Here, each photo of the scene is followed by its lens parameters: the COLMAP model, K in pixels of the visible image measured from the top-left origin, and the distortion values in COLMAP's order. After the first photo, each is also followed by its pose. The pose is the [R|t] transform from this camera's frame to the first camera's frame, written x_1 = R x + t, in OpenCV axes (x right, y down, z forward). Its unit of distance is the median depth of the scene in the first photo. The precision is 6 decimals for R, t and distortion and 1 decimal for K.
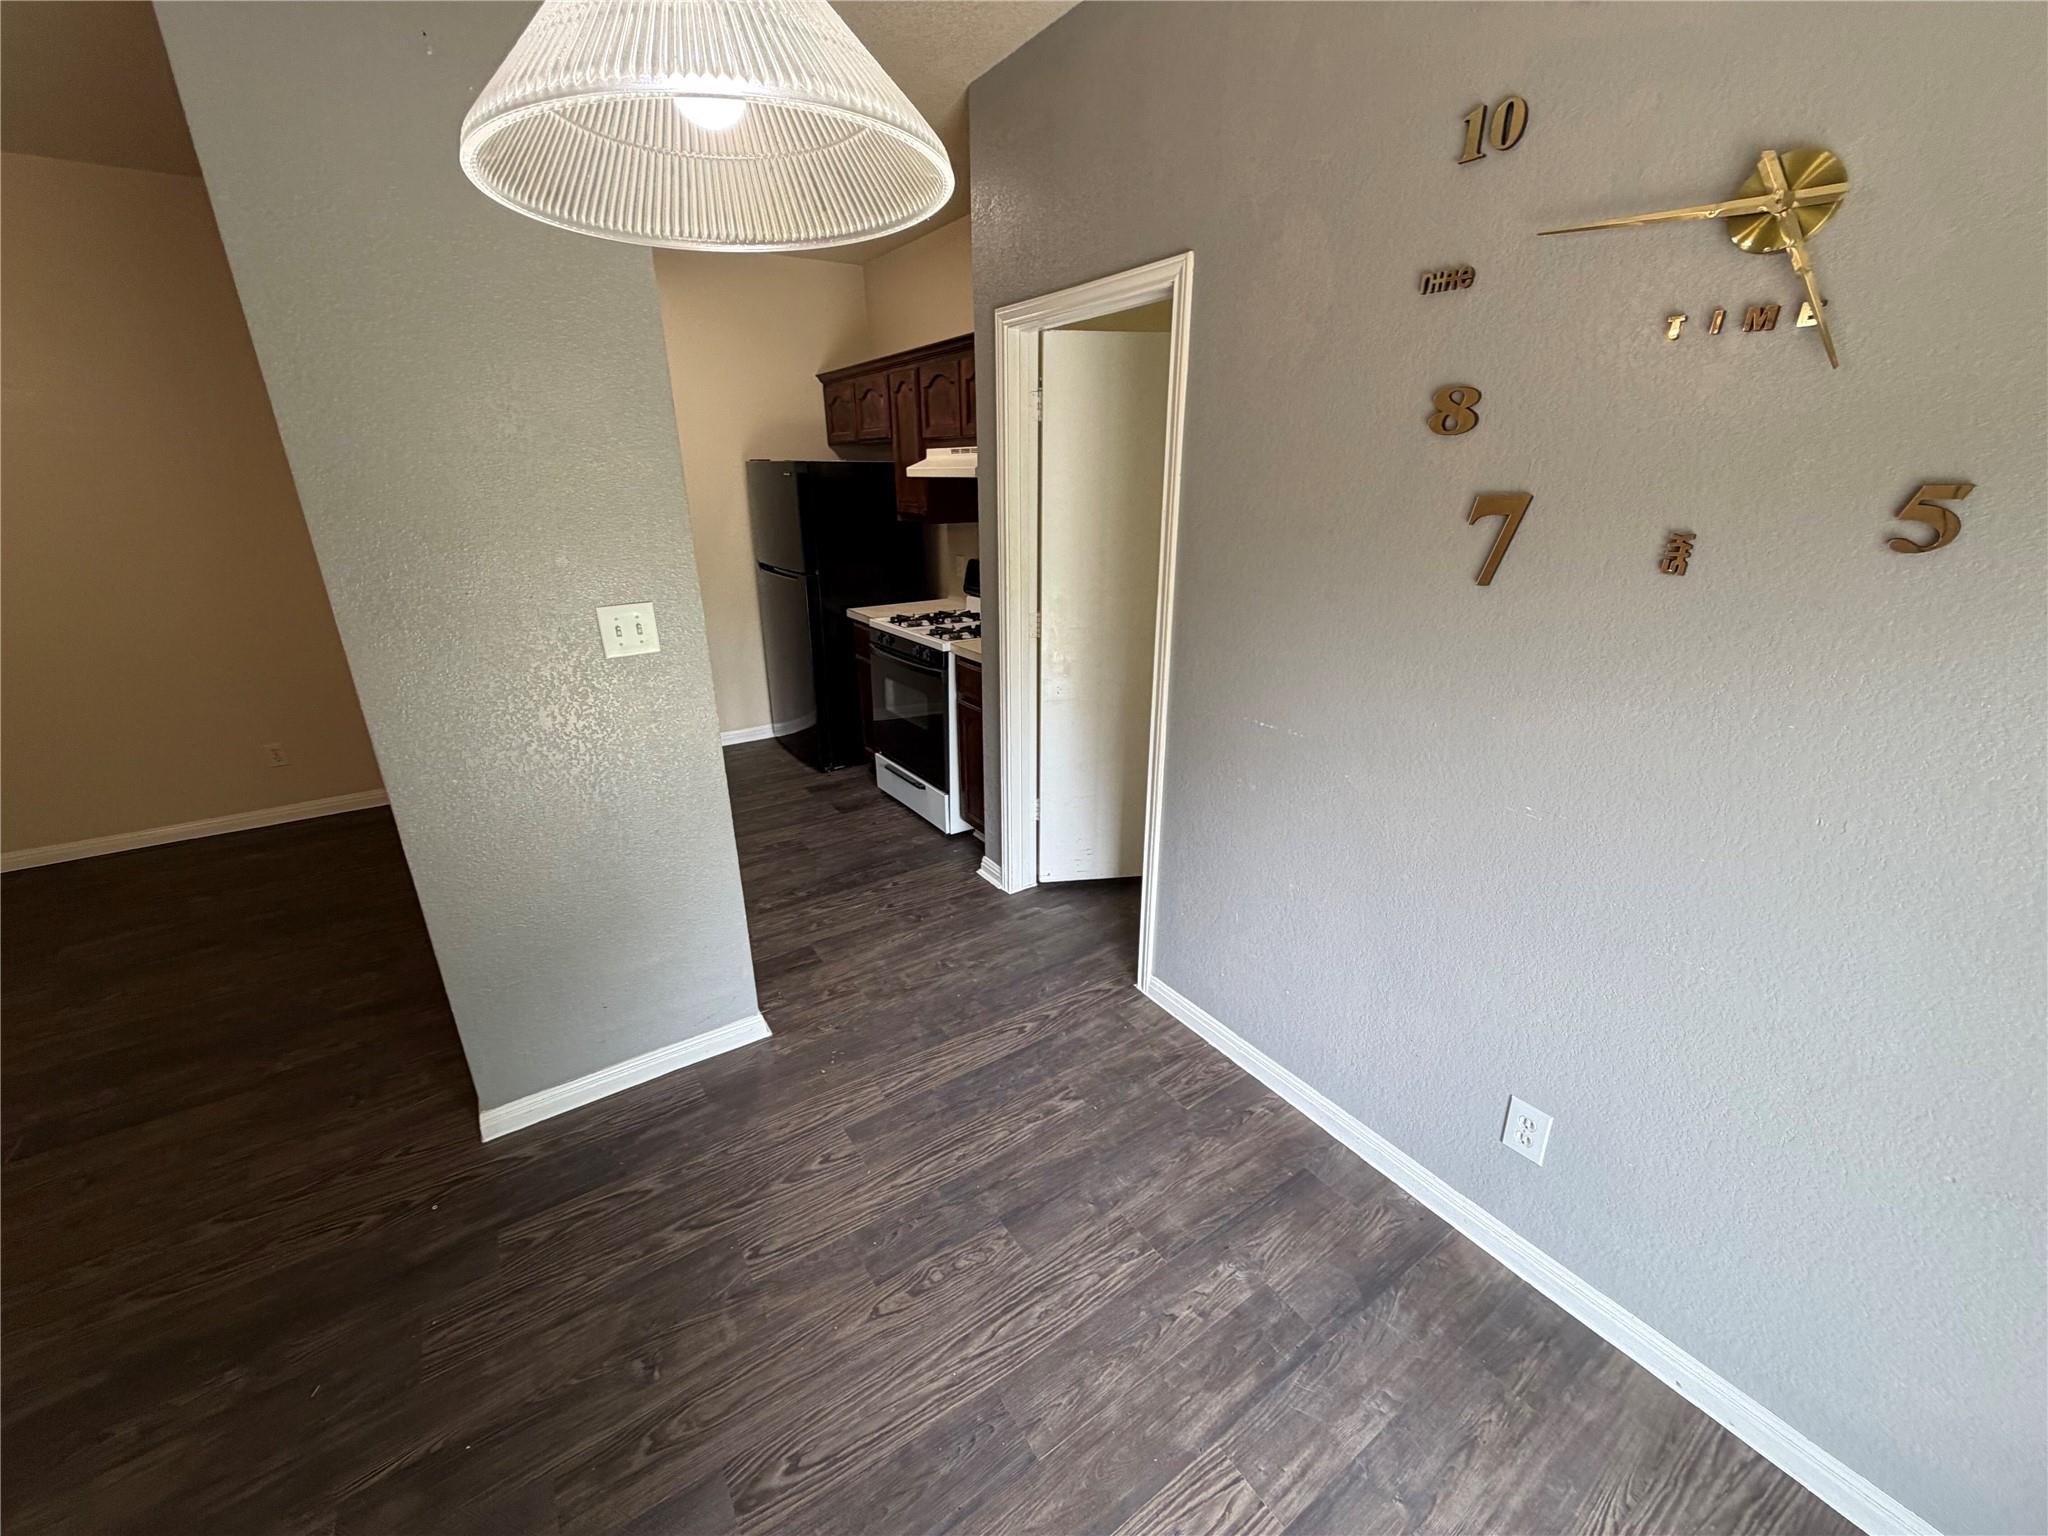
lens RADIAL K [[814.4, 0, 1023.2], [0, 814.4, 765.3], [0, 0, 1]] dist [0.003873, -0.000149]
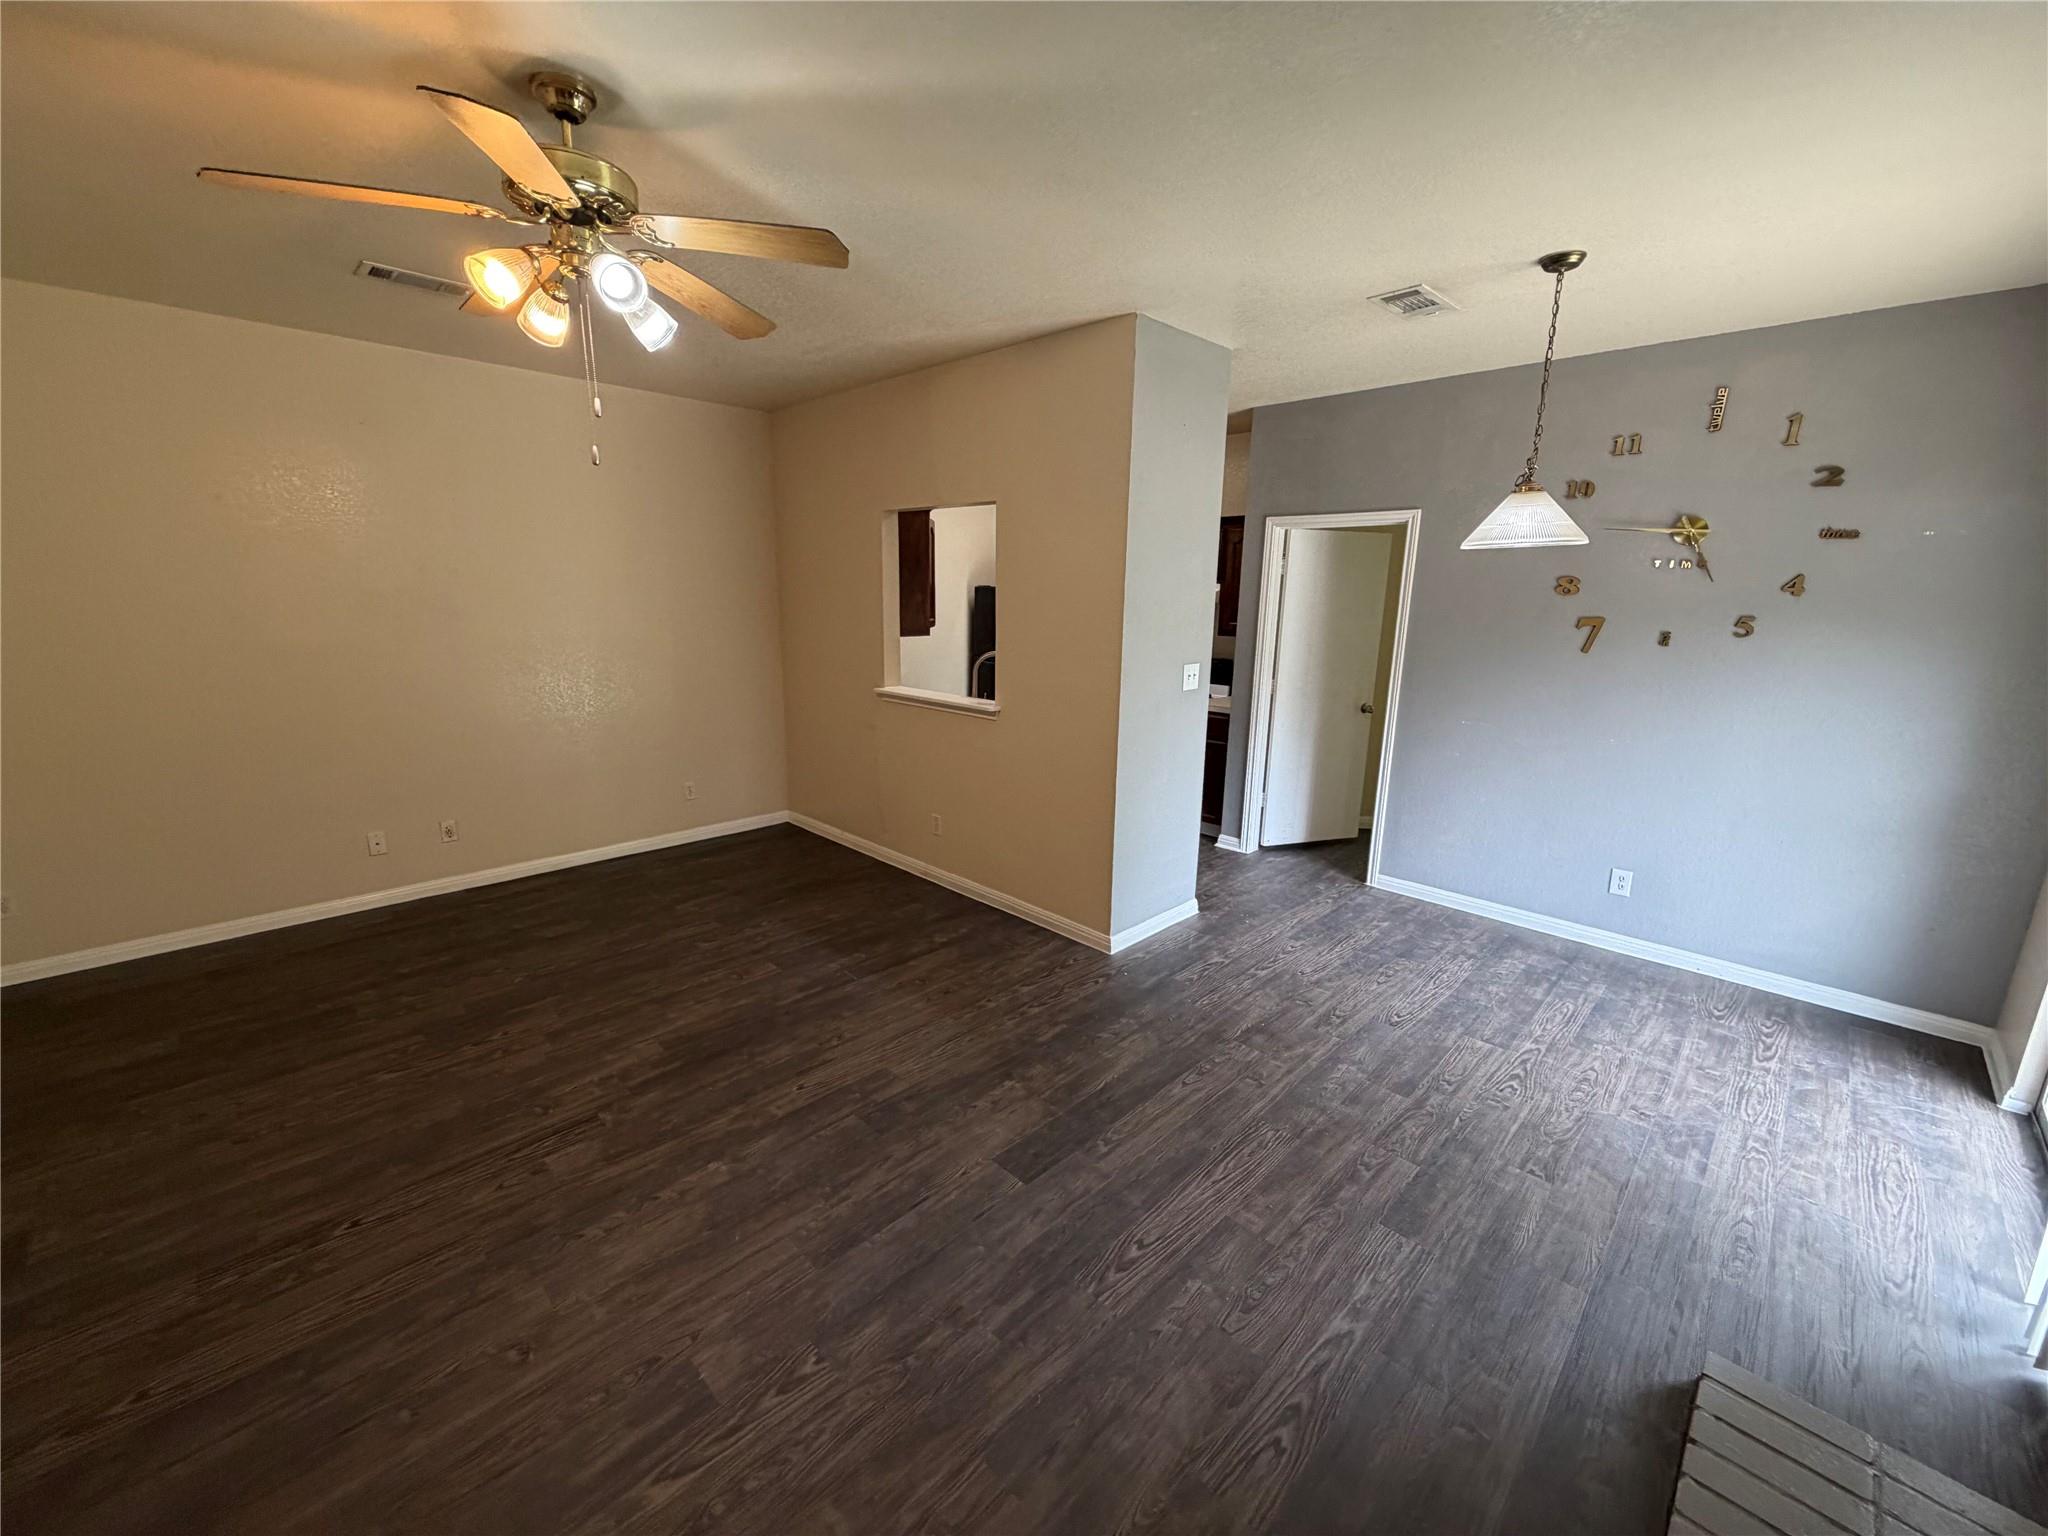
lens RADIAL K [[814.4, 0, 1007.7], [0, 814.4, 774.5], [0, 0, 1]] dist [0.003873, -0.000149]
pose [[0.979650, -0.021131, 0.199600, -1.064343], [0.046259, 0.991442, -0.122078, 0.236426], [-0.195312, 0.128827, 0.972243, -0.659670]]
